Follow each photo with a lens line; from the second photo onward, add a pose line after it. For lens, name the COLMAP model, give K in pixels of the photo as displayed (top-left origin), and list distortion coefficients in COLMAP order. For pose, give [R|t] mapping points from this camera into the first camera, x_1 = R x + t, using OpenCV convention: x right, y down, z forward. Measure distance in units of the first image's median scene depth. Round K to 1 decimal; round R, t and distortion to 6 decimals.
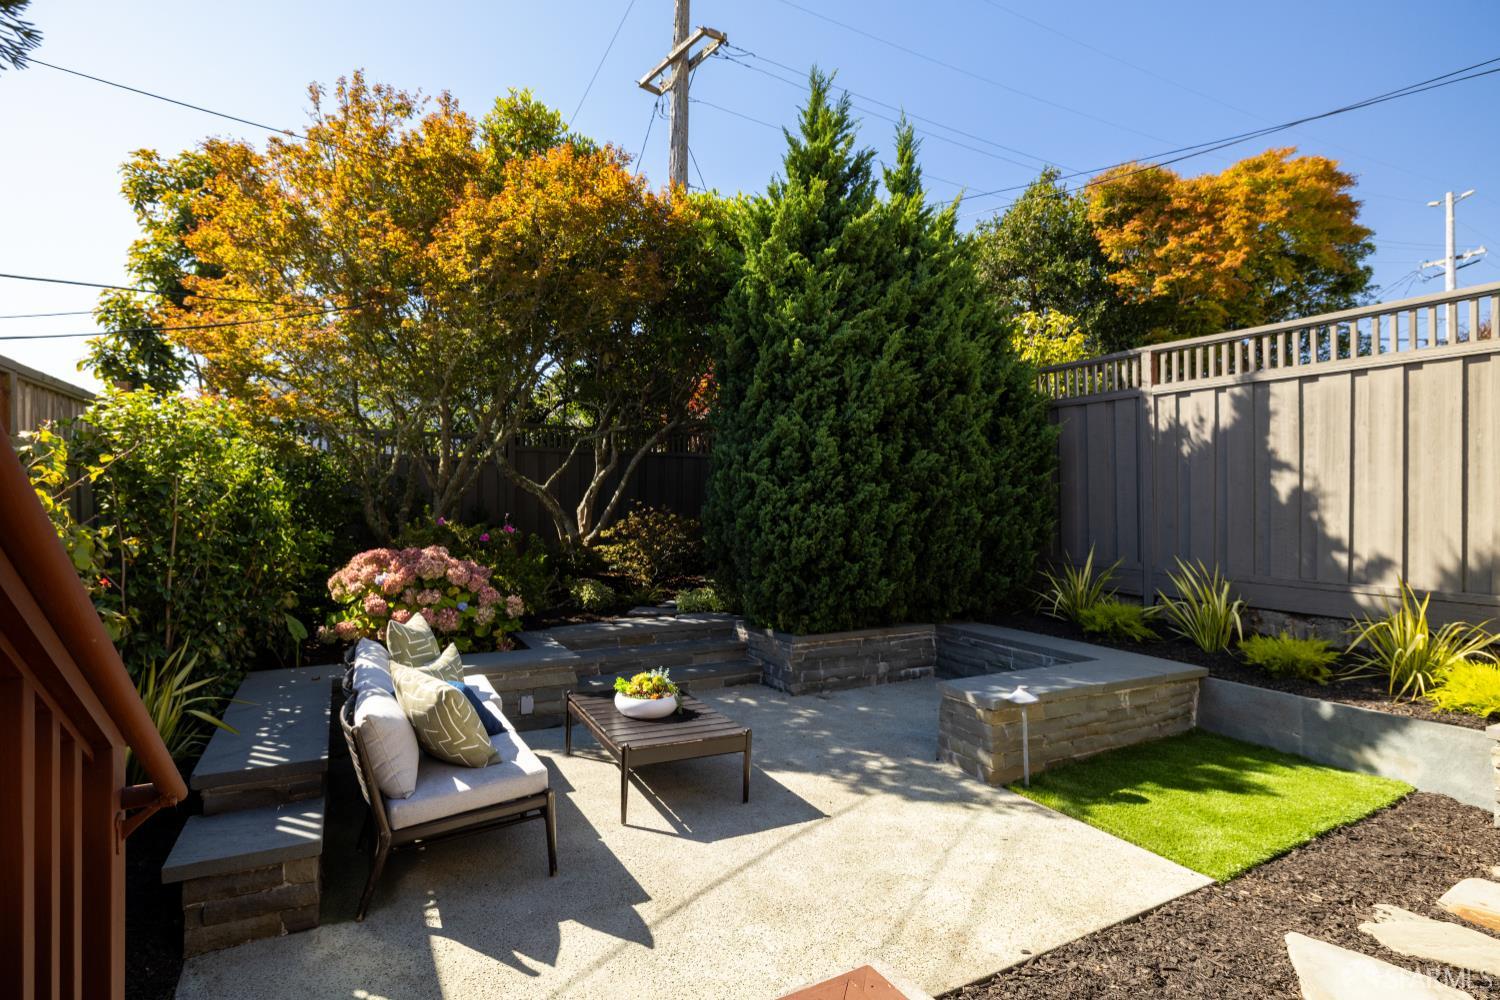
lens RADIAL K [[733.1, 0, 746.6], [0, 733.1, 494.9], [0, 0, 1]] dist [-0.002439, -0.000370]
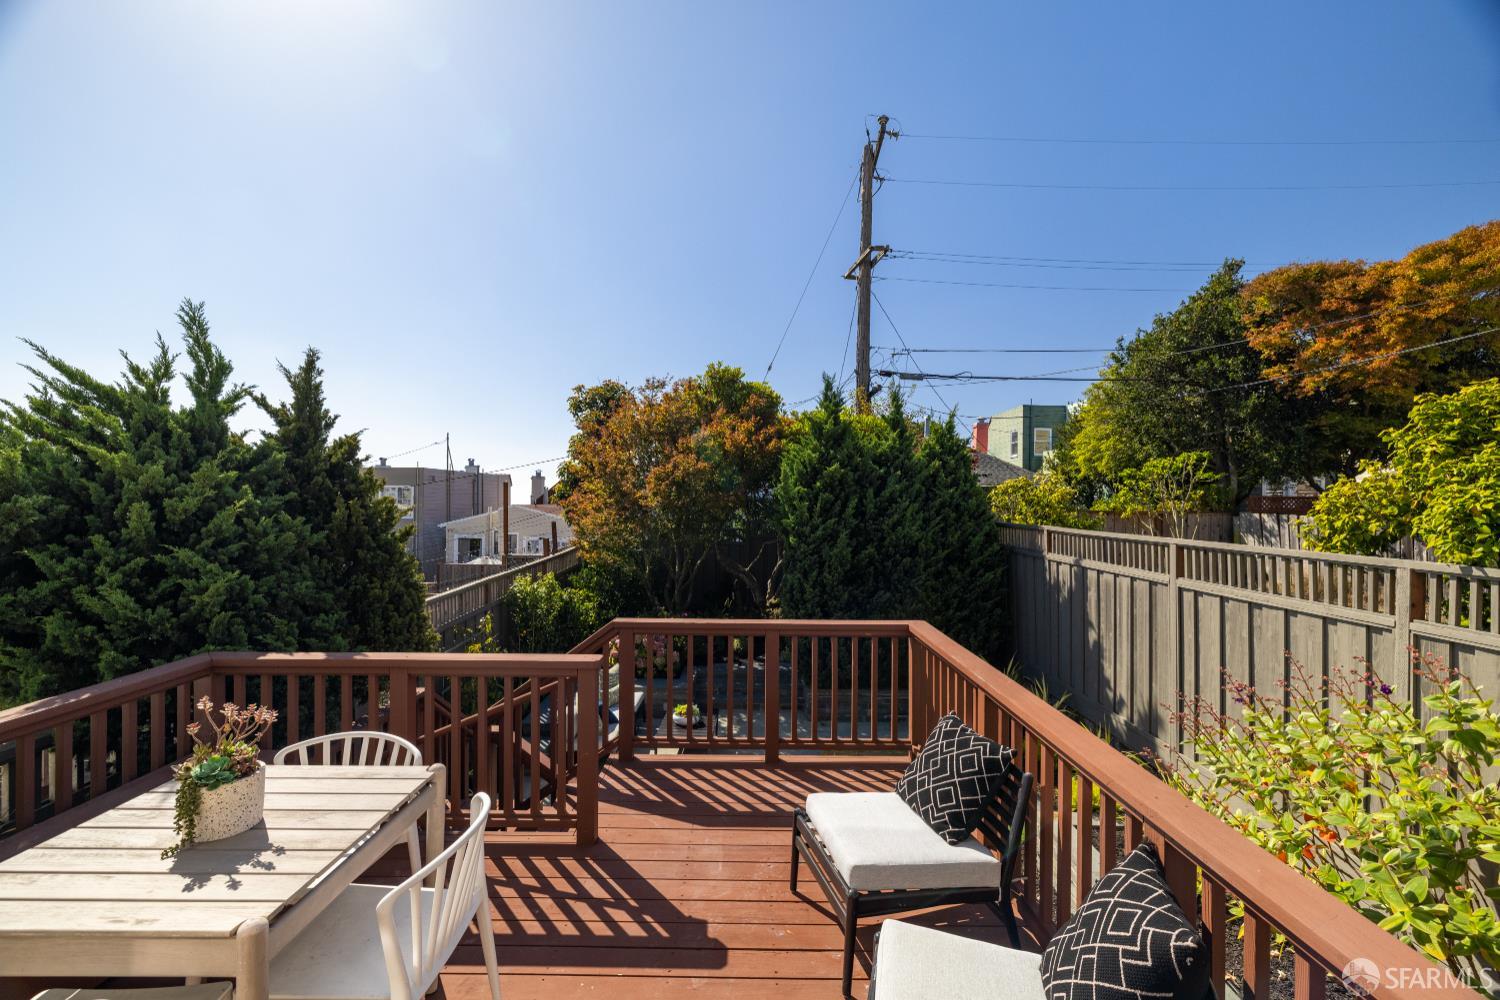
lens RADIAL K [[626.3, 0, 750.0], [0, 626.3, 500.0], [0, 0, 1]] dist [-0.000298, 0.000237]
pose [[0.878323, -0.000600, -0.478068, 0.721084], [0.001125, 0.999999, 0.000813, -0.296048], [0.478067, -0.001252, 0.878322, -0.471425]]
